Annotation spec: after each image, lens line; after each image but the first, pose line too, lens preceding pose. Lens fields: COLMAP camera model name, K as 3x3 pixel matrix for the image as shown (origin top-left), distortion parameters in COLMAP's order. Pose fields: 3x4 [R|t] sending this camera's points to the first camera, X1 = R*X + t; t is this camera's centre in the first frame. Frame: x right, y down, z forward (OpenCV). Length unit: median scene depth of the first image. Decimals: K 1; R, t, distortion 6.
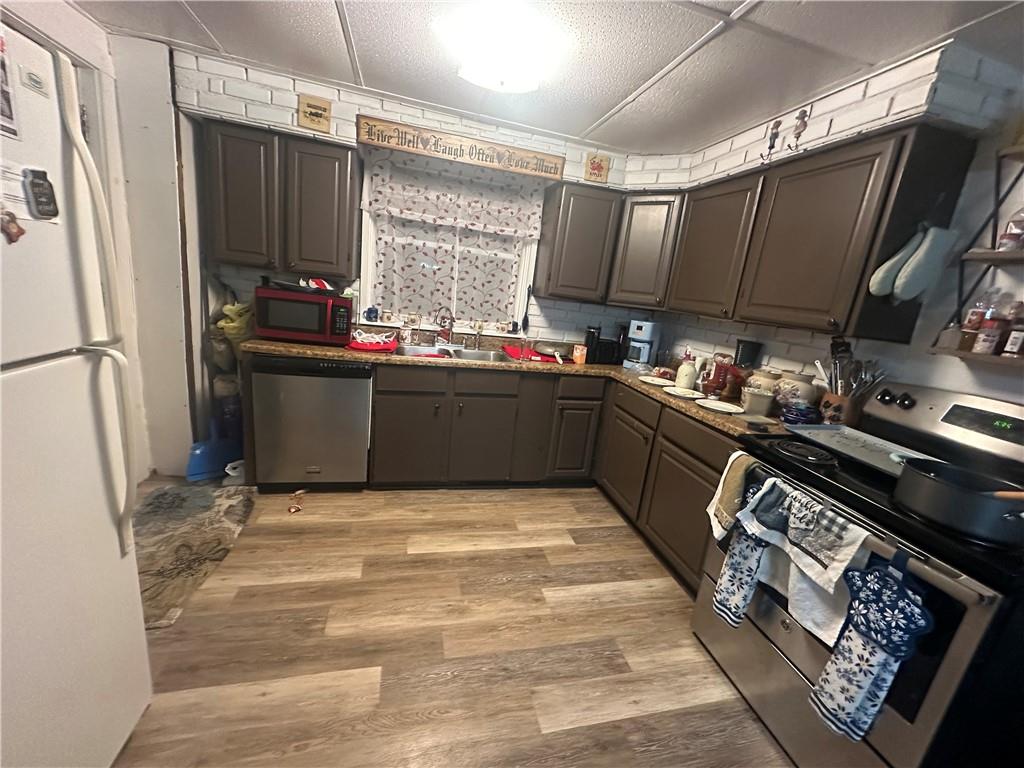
lens RADIAL K [[415.5, 0, 546.1], [0, 415.5, 393.5], [0, 0, 1]] dist [0.003309, 0.000012]
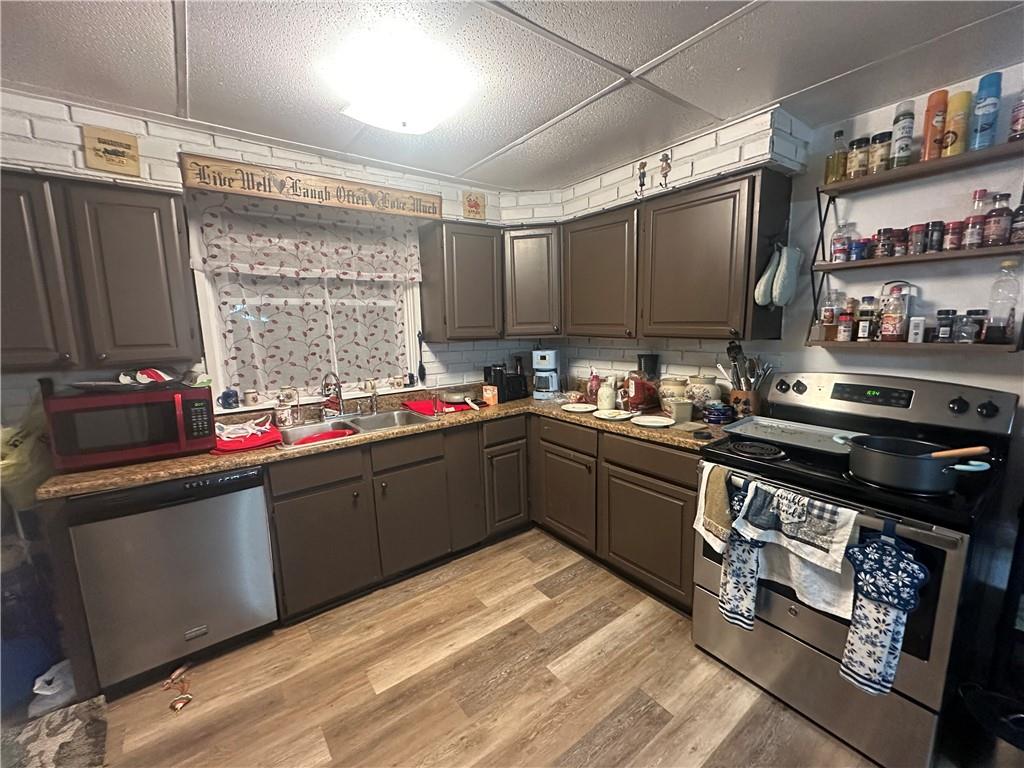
lens RADIAL K [[415.5, 0, 512.4], [0, 415.5, 383.2], [0, 0, 1]] dist [0.003309, 0.000012]
pose [[0.914976, -0.191471, 0.355187, -0.250710], [0.213314, 0.976713, -0.022988, -0.108523], [-0.342514, 0.096799, 0.934513, 0.115780]]
